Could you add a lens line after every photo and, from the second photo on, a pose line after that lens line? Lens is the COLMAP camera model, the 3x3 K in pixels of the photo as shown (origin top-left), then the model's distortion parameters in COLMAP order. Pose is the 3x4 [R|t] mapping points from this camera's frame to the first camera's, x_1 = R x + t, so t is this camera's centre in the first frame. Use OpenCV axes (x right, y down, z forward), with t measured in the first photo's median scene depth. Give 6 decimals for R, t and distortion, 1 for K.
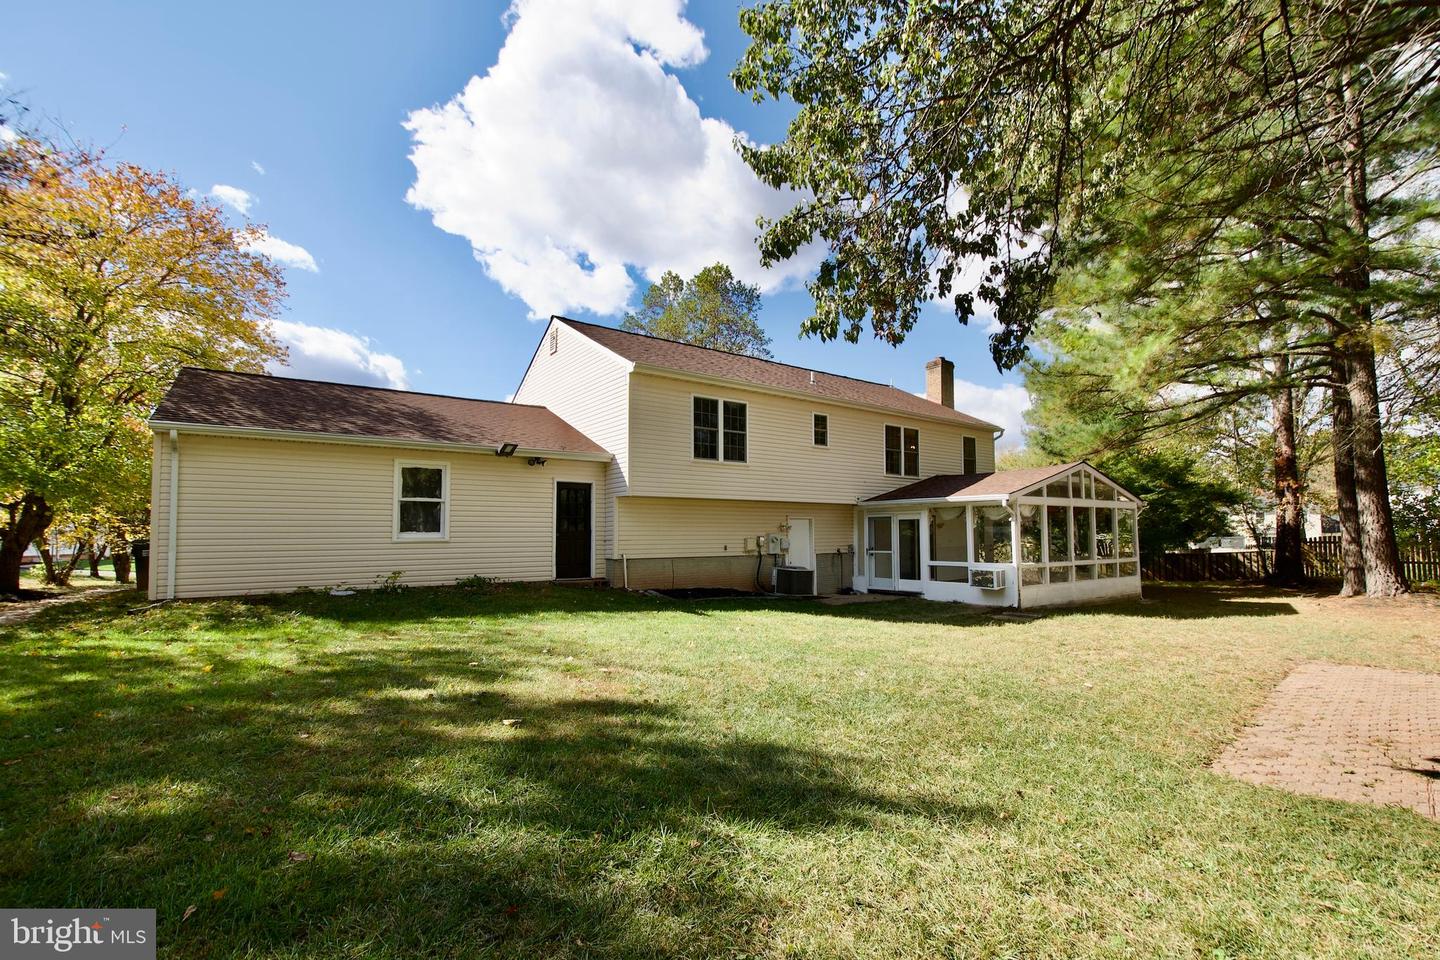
lens RADIAL K [[632.8, 0, 733.5], [0, 632.8, 498.9], [0, 0, 1]] dist [0.000501, -0.001441]
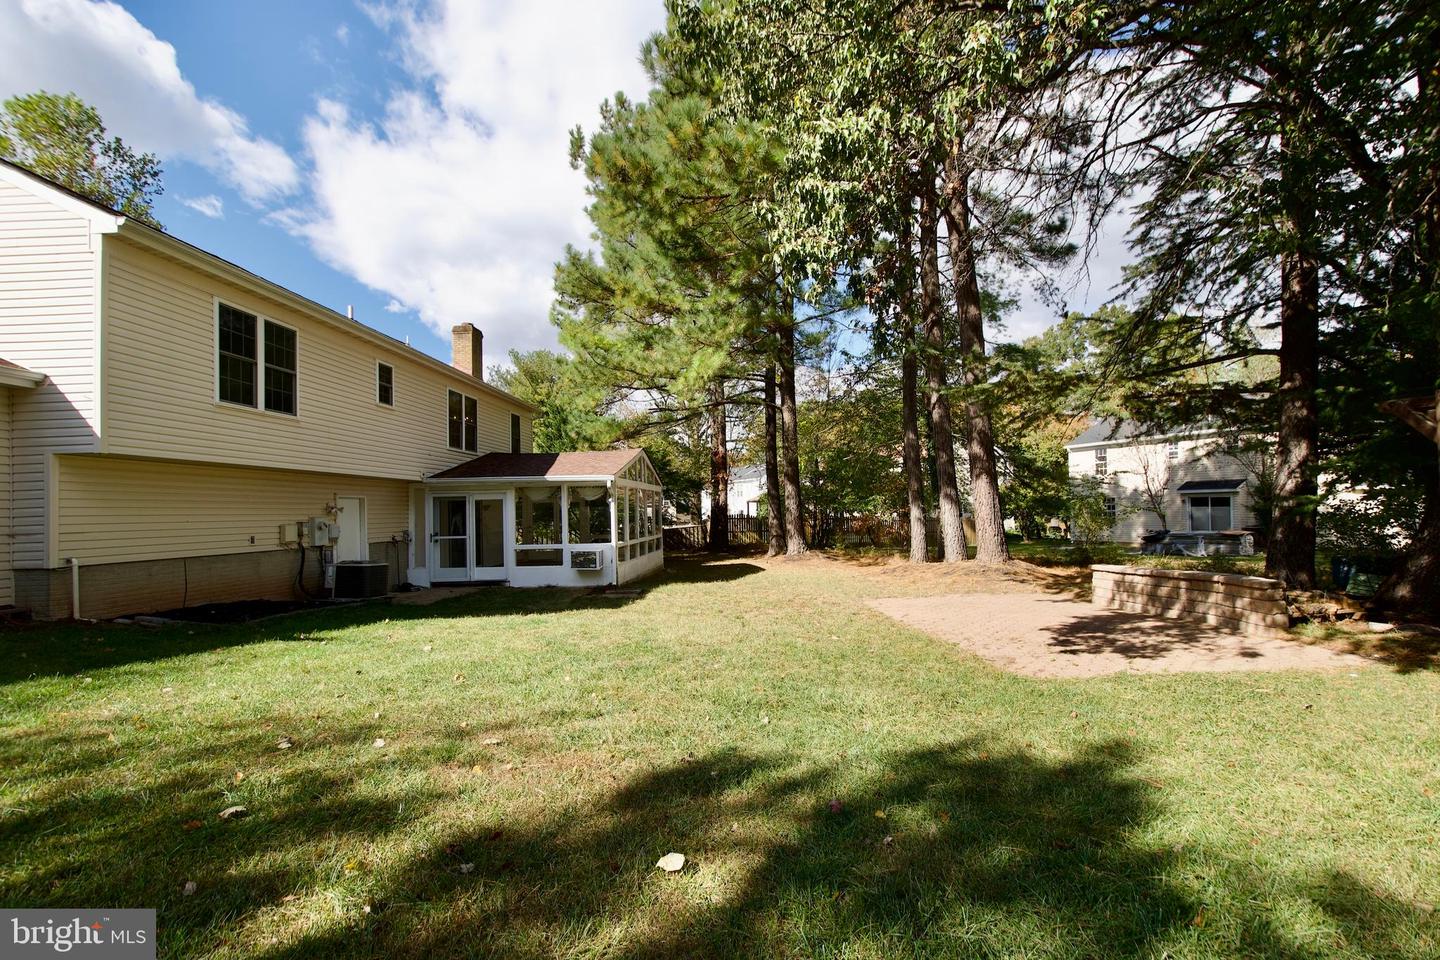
lens RADIAL K [[632.8, 0, 733.5], [0, 632.8, 498.9], [0, 0, 1]] dist [0.000501, -0.001441]
pose [[0.635269, 0.008447, 0.772244, -0.208724], [-0.027469, 0.999555, 0.011664, 0.012390], [-0.771802, -0.028622, 0.635219, 0.182807]]
